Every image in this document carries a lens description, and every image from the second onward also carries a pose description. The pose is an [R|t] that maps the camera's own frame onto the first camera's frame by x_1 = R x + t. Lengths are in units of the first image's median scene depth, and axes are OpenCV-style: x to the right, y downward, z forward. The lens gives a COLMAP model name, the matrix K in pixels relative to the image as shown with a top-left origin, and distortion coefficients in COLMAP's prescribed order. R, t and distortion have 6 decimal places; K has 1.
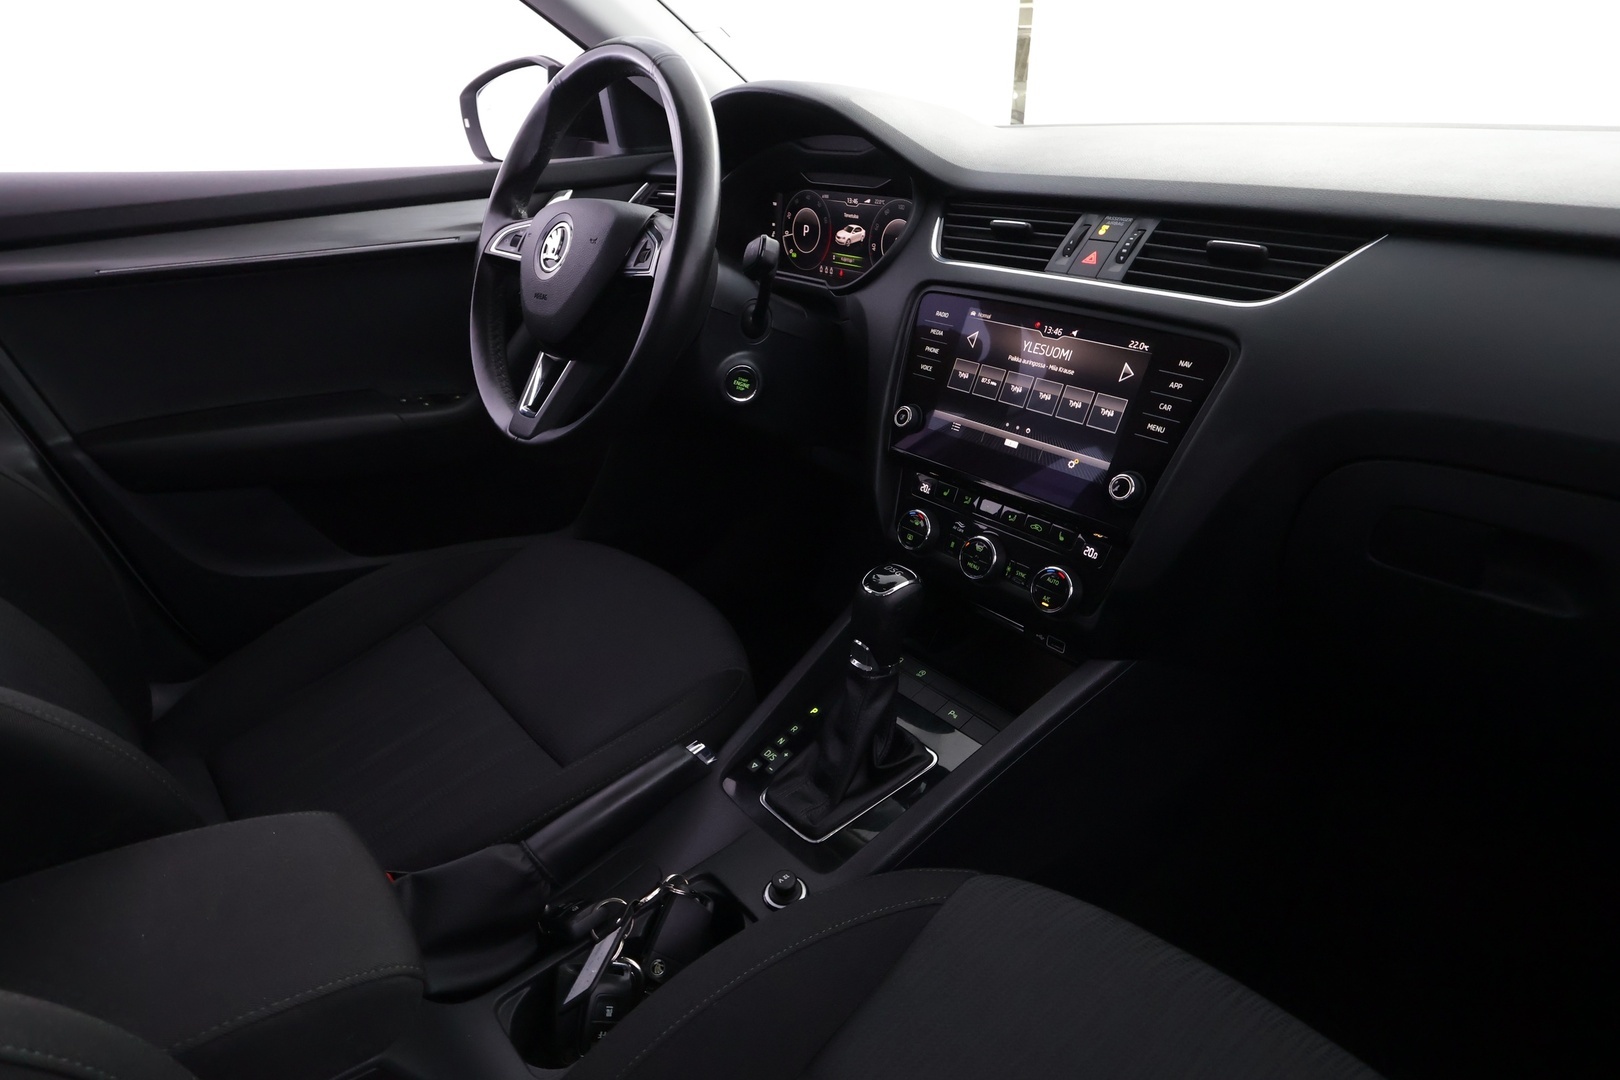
lens RADIAL K [[956.0, 0, 810.0], [0, 956.0, 540.0], [0, 0, 1]] dist [-0.001615, -0.000098]
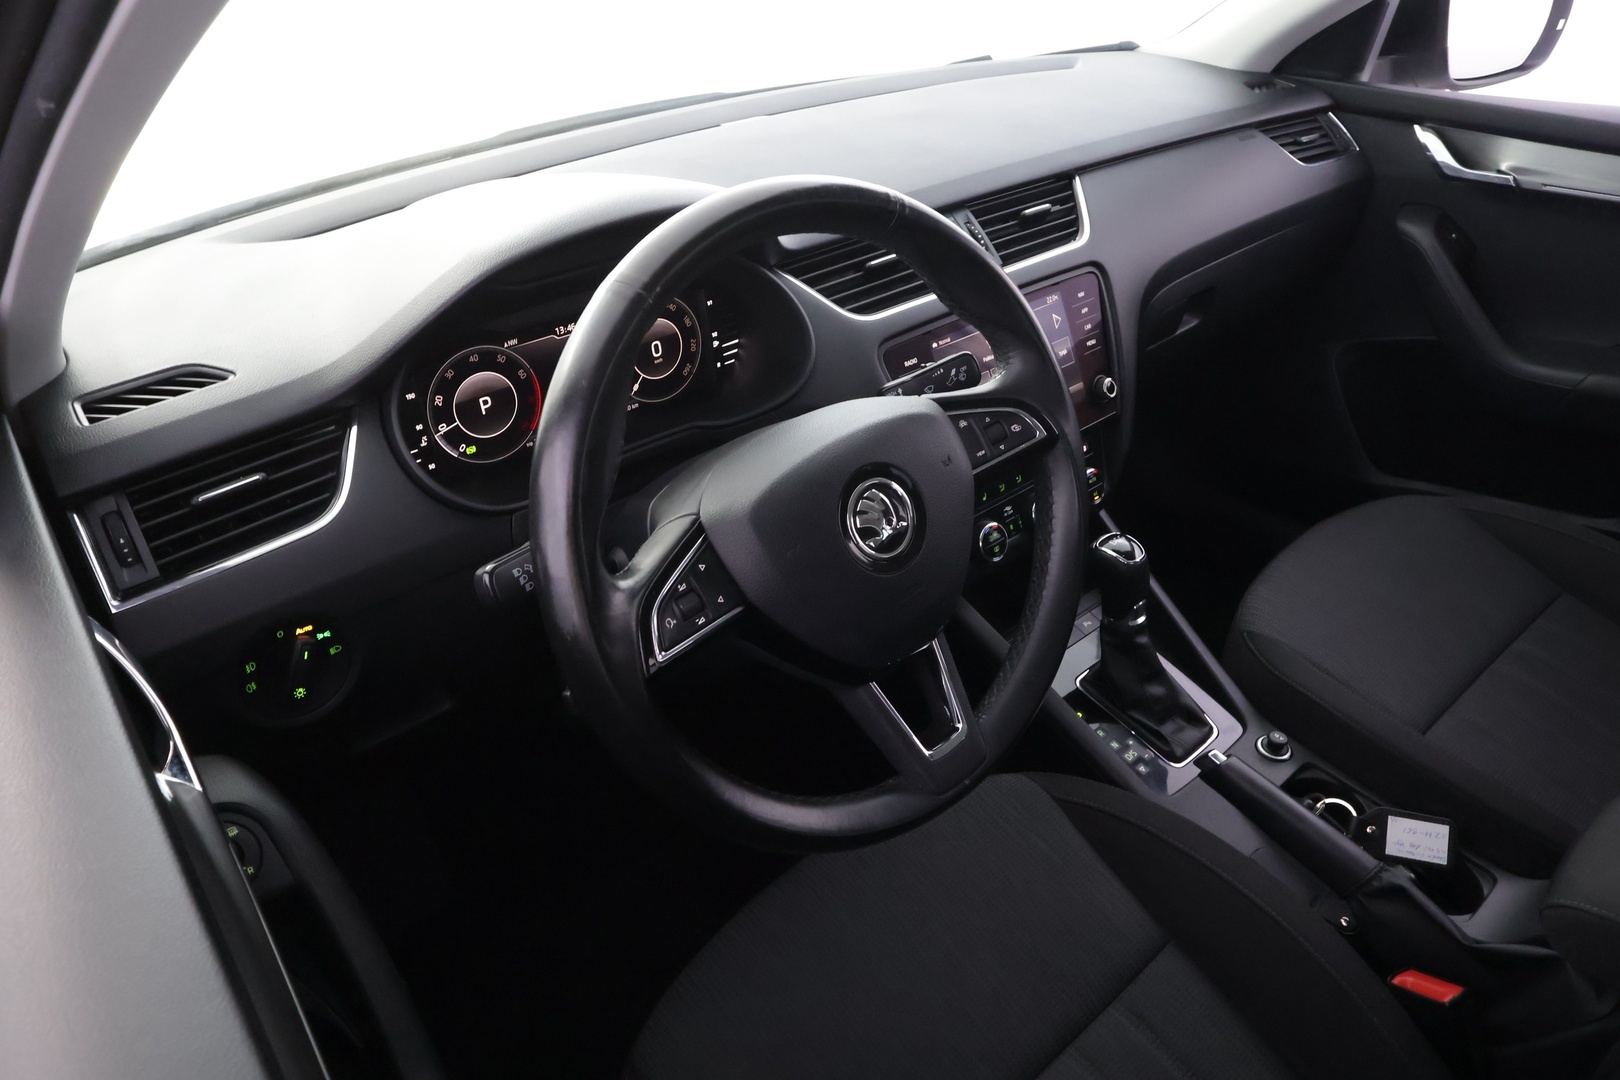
lens RADIAL K [[1067.2, 0, 810.0], [0, 1067.2, 540.0], [0, 0, 1]] dist [-0.005638, -0.000960]
pose [[-0.019167, -0.526363, 0.850044, -0.710309], [0.453143, 0.753291, 0.476670, -0.532389], [-0.891232, 0.394327, 0.224079, 0.727747]]
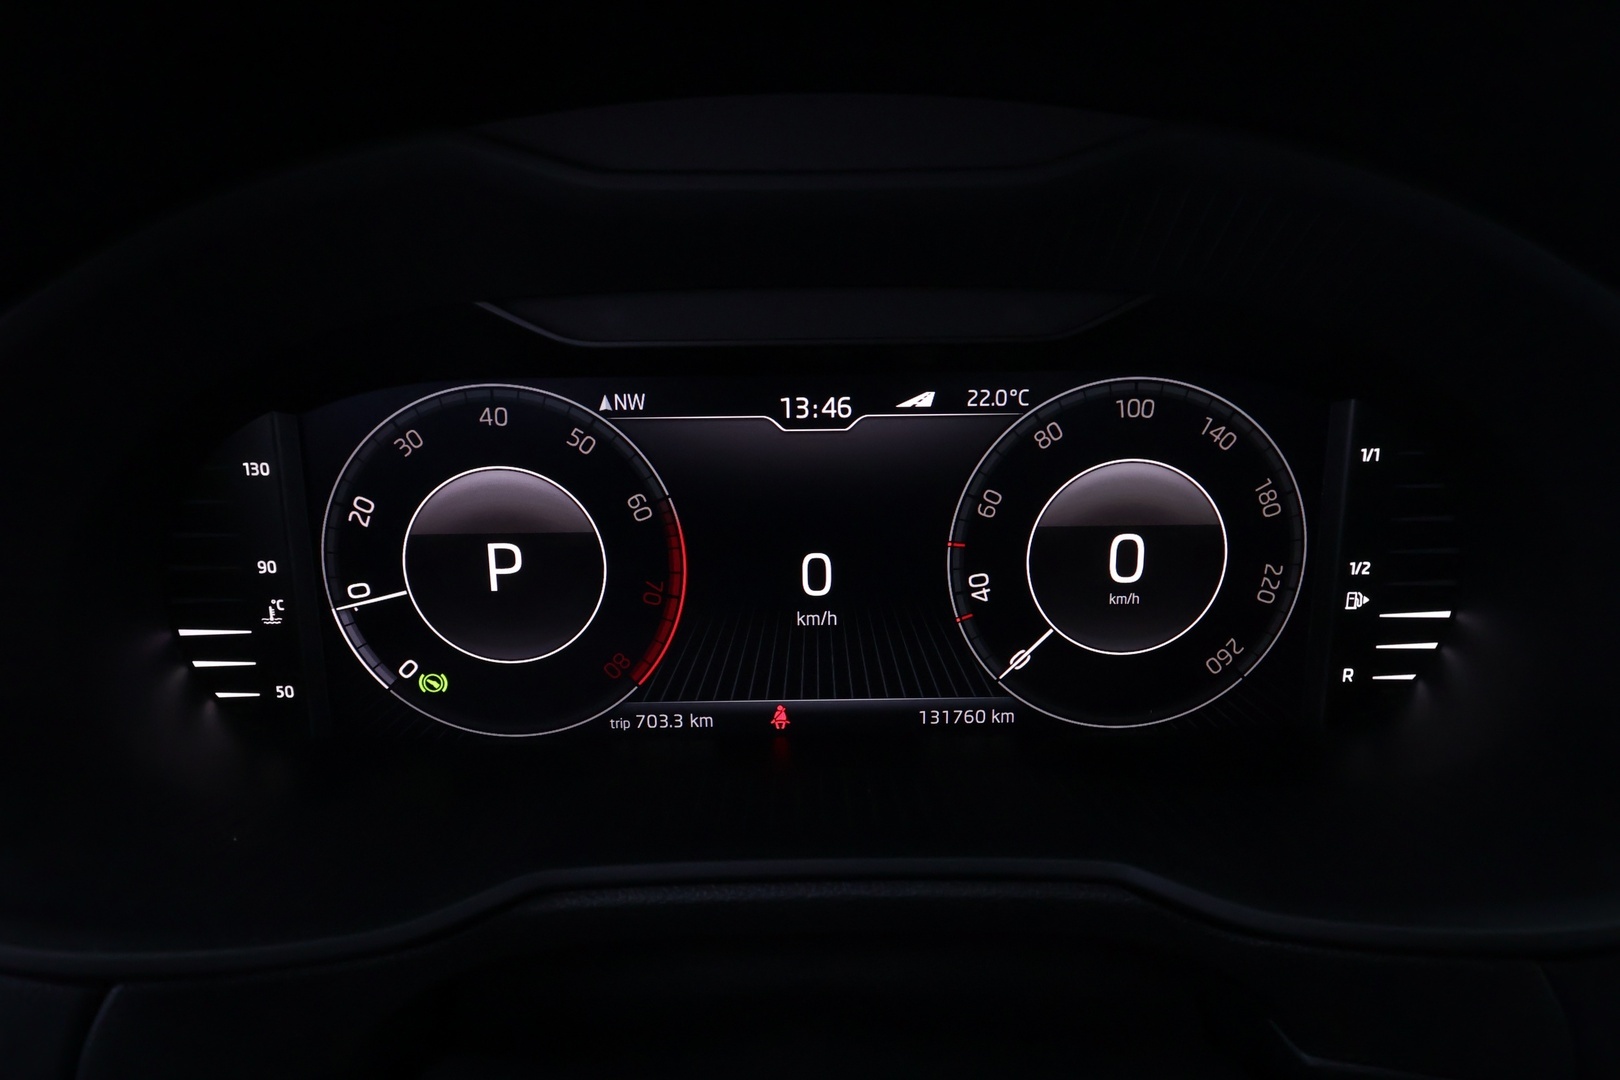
lens RADIAL K [[1067.2, 0, 810.0], [0, 1067.2, 540.0], [0, 0, 1]] dist [-0.005638, -0.000960]
pose [[0.624082, -0.232509, 0.745963, -0.144465], [0.331312, 0.943371, 0.016859, -0.332349], [-0.707639, 0.236625, 0.665774, 0.850056]]
